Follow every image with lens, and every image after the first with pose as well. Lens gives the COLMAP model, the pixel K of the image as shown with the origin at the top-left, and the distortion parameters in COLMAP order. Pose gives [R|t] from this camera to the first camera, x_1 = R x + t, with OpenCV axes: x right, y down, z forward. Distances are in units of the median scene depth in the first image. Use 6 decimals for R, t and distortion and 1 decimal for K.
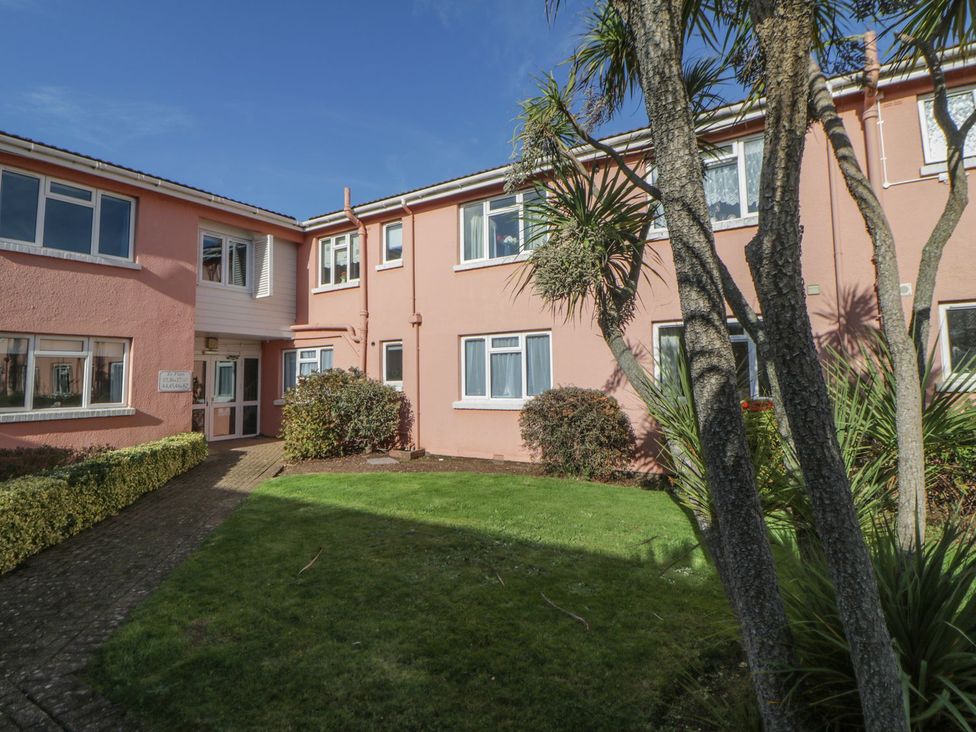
lens RADIAL K [[506.3, 0, 489.1], [0, 506.3, 357.4], [0, 0, 1]] dist [0.001908, -0.012614]
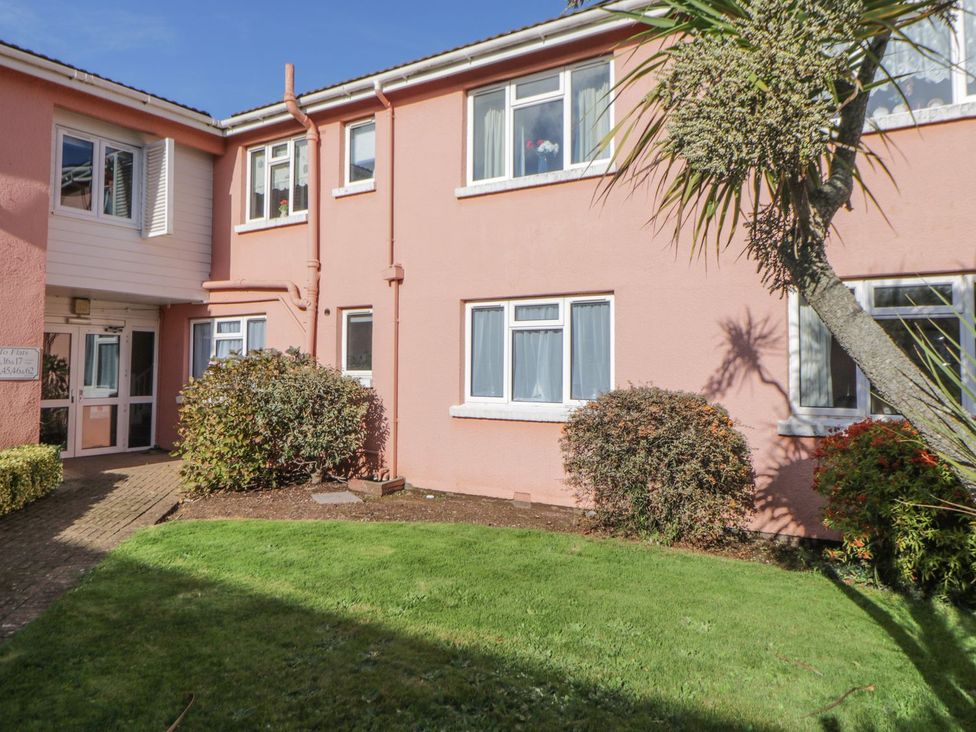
lens RADIAL K [[697.1, 0, 485.6], [0, 697.1, 361.5], [0, 0, 1]] dist [0.010383, -0.012995]
pose [[0.999624, 0.021655, -0.016791, -0.014513], [-0.021157, 0.999347, 0.029293, 0.006451], [0.017414, -0.028927, 0.999430, 0.135972]]
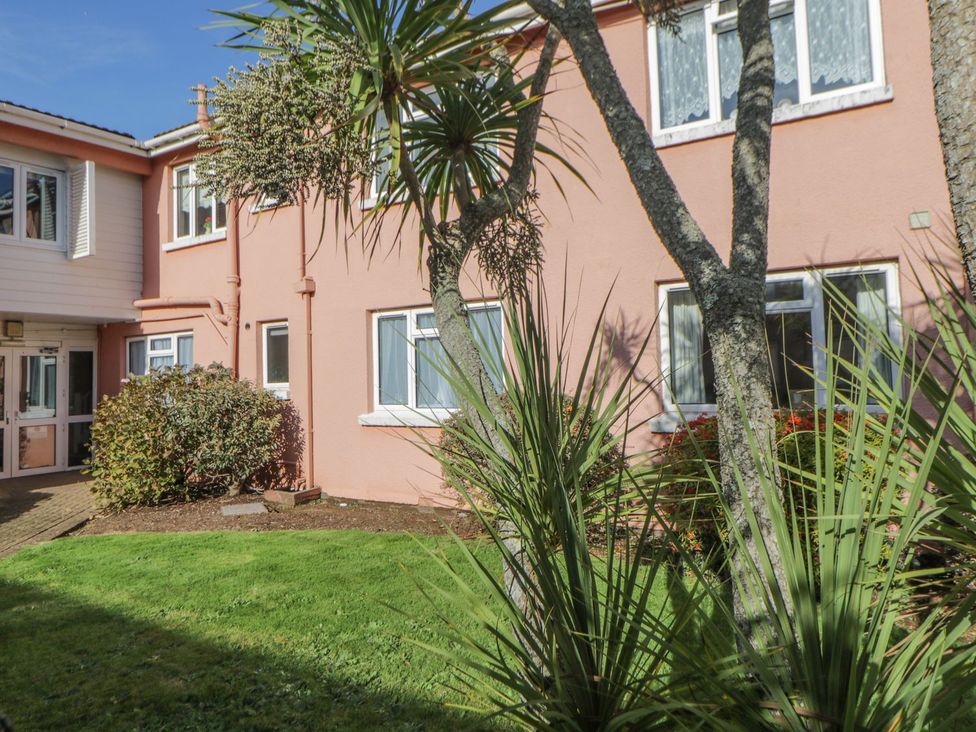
lens RADIAL K [[697.1, 0, 487.6], [0, 697.1, 362.8], [0, 0, 1]] dist [0.010383, -0.012995]
pose [[0.999732, -0.013063, -0.019127, 0.107396], [0.013484, 0.999665, 0.022081, 0.004933], [0.018832, -0.022333, 0.999573, 0.123307]]
